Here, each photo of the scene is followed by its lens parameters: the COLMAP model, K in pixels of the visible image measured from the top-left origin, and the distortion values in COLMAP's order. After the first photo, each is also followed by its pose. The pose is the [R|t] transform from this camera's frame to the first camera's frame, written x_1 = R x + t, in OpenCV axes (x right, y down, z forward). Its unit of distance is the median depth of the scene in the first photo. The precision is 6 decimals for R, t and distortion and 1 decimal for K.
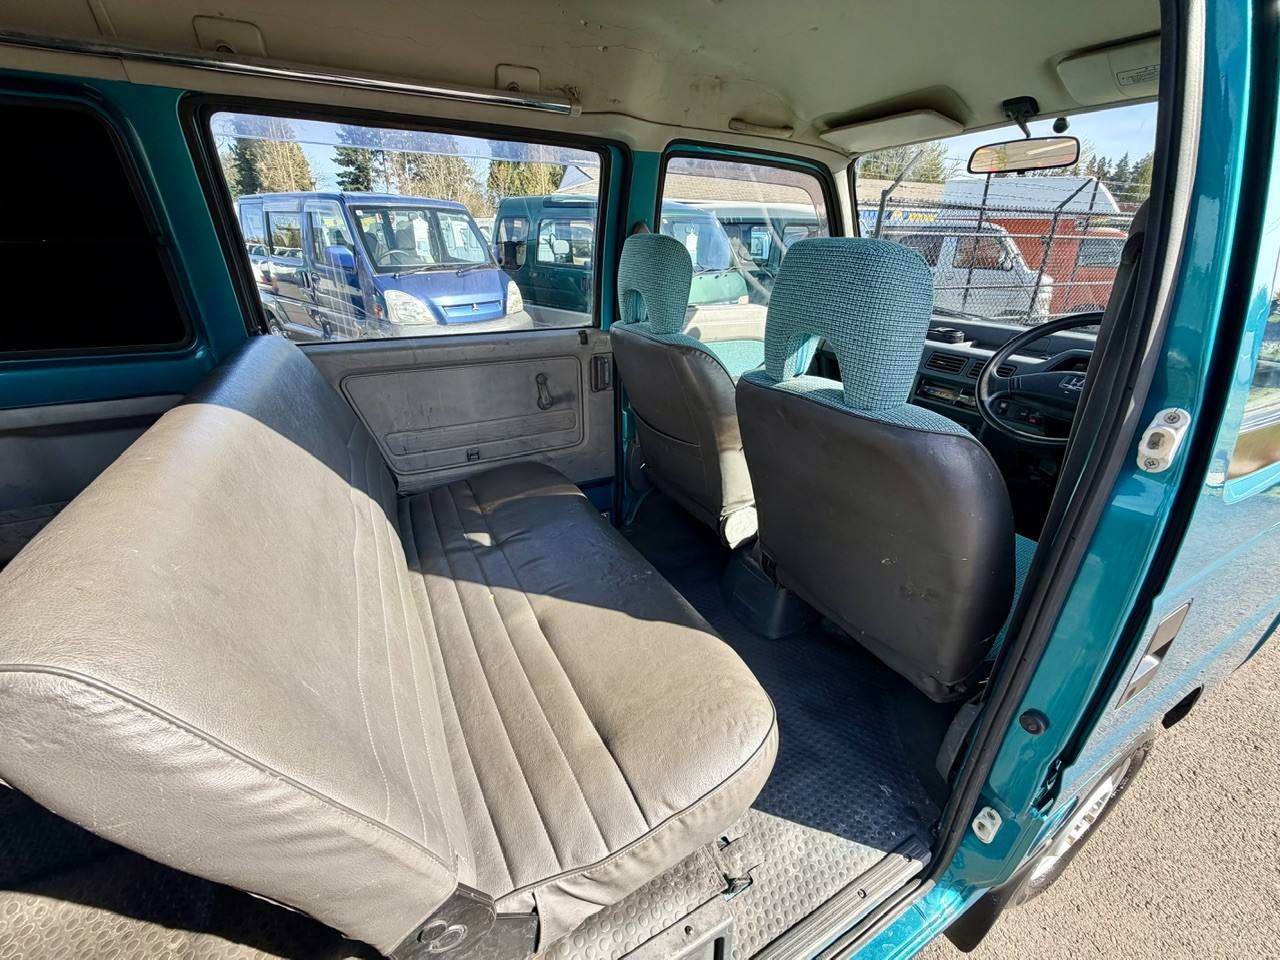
lens RADIAL K [[509.6, 0, 642.2], [0, 509.6, 483.2], [0, 0, 1]] dist [-0.001800, 0.000496]
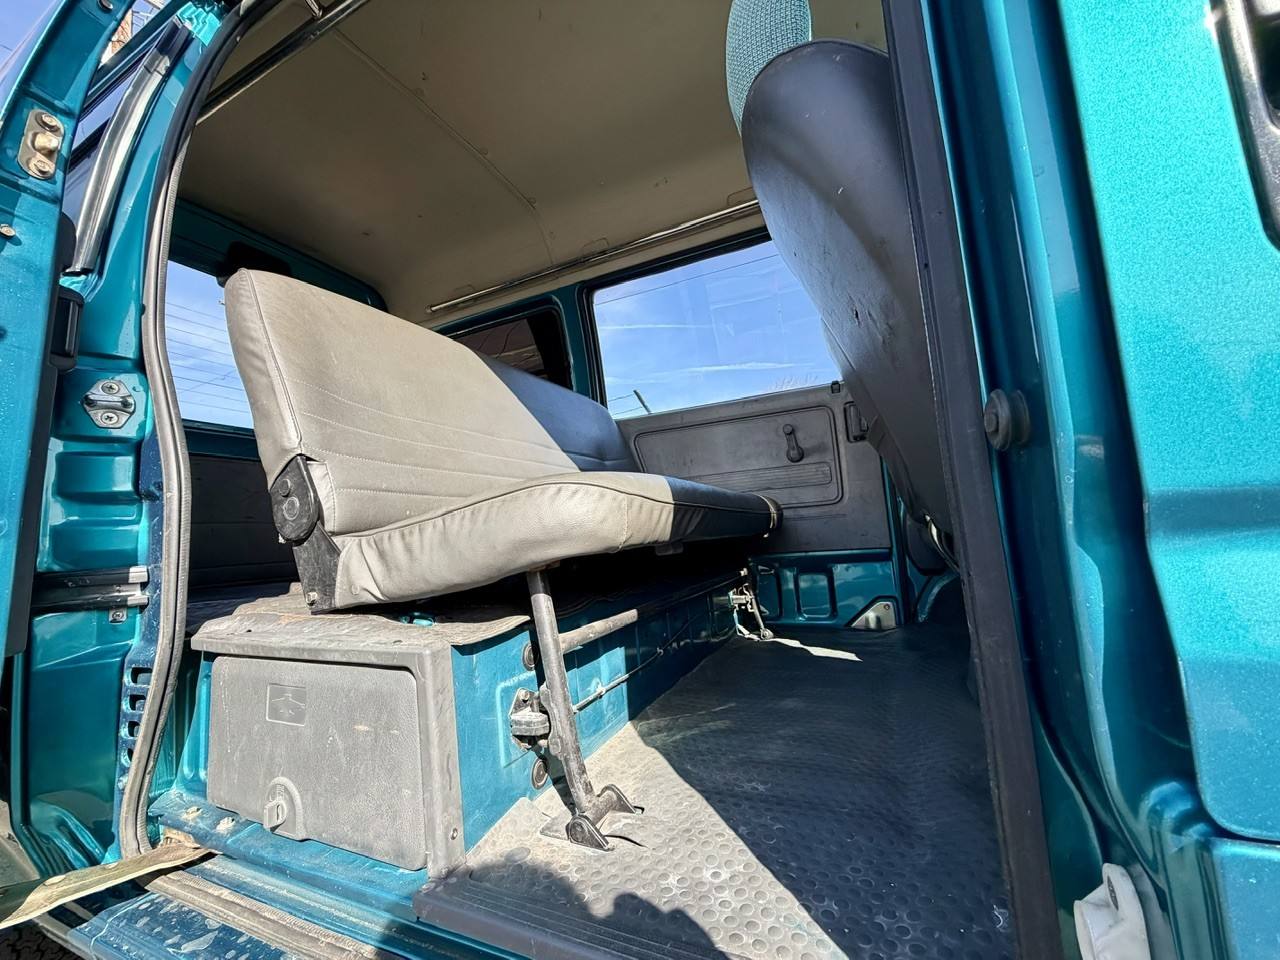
lens RADIAL K [[507.6, 0, 638.5], [0, 507.6, 485.1], [0, 0, 1]] dist [-0.000540, 0.004577]
pose [[0.602373, -0.124865, -0.788388, 0.434578], [-0.266036, 0.899812, -0.345779, 0.346006], [0.752576, 0.418027, 0.508804, 0.319973]]
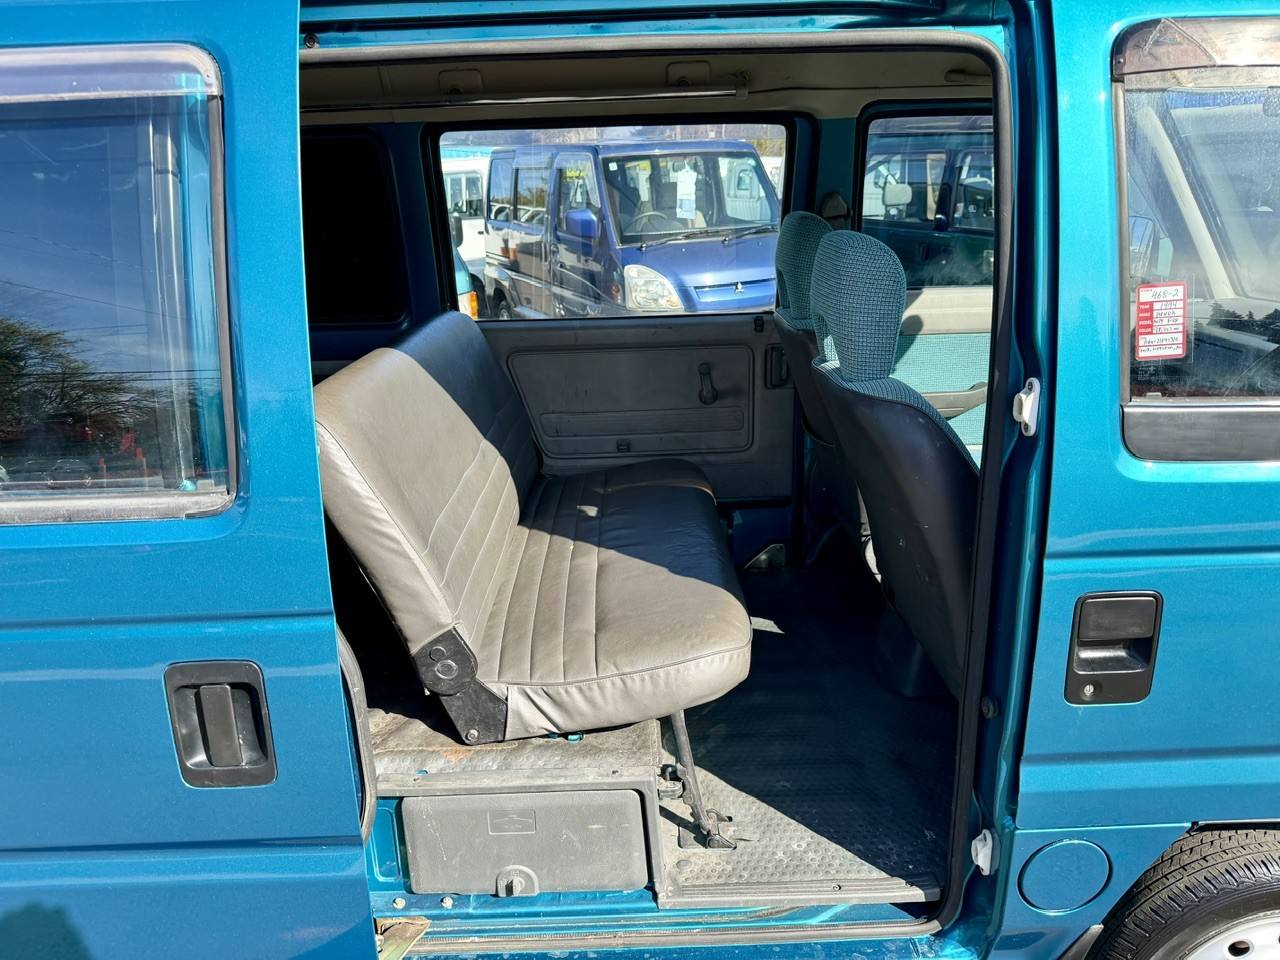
lens RADIAL K [[881.8, 0, 644.3], [0, 881.8, 500.2], [0, 0, 1]] dist [0.112926, -0.178298]
pose [[0.893265, 0.113241, -0.435034, 0.430582], [-0.155648, 0.985802, -0.062988, 0.143295], [0.421724, 0.123978, 0.898208, -0.427244]]
